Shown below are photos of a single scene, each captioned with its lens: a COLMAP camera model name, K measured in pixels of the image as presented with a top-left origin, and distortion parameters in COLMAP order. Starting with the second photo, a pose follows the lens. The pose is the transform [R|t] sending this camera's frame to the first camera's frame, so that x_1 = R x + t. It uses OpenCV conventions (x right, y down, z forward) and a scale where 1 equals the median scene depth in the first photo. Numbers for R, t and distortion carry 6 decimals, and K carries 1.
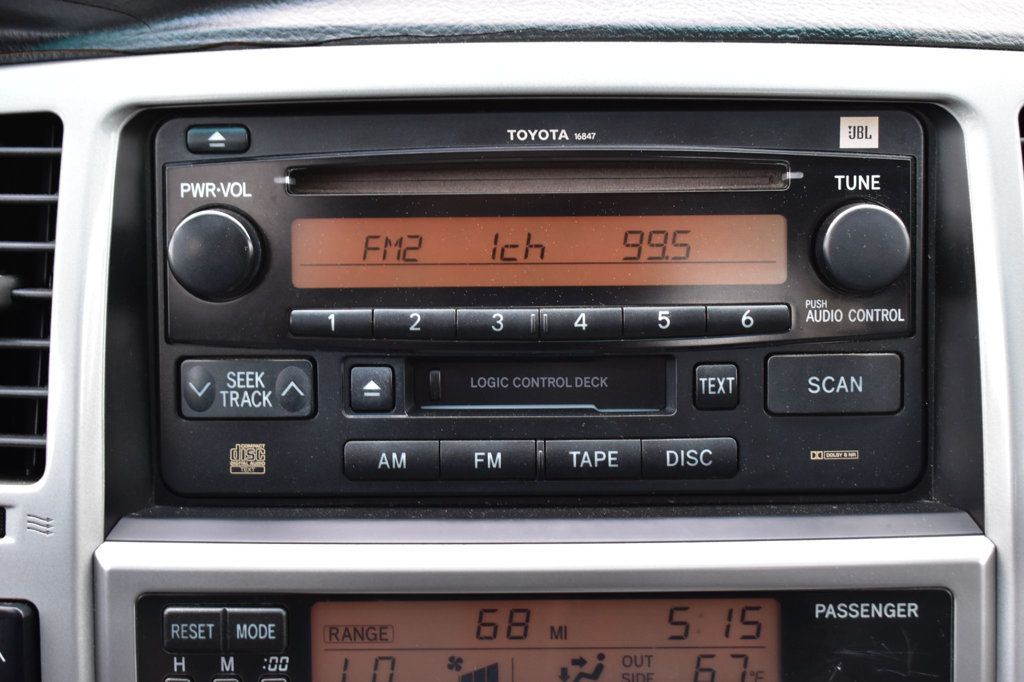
lens RADIAL K [[1881.0, 0, 514.0], [0, 1881.0, 338.3], [0, 0, 1]] dist [-0.011138, 0.000000]
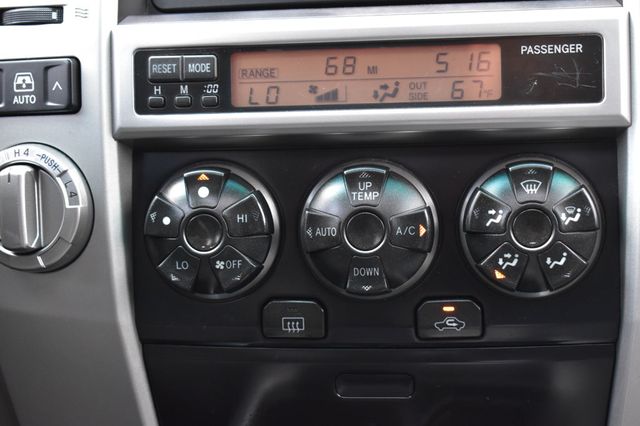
lens RADIAL K [[1175.7, 0, 318.3], [0, 1175.7, 213.5], [0, 0, 1]] dist [-0.011138, 0.000000]
pose [[0.993910, -0.004874, -0.110083, 0.092490], [-0.001340, 0.998413, -0.056300, 0.348610], [0.110182, 0.056105, 0.992327, -0.071670]]
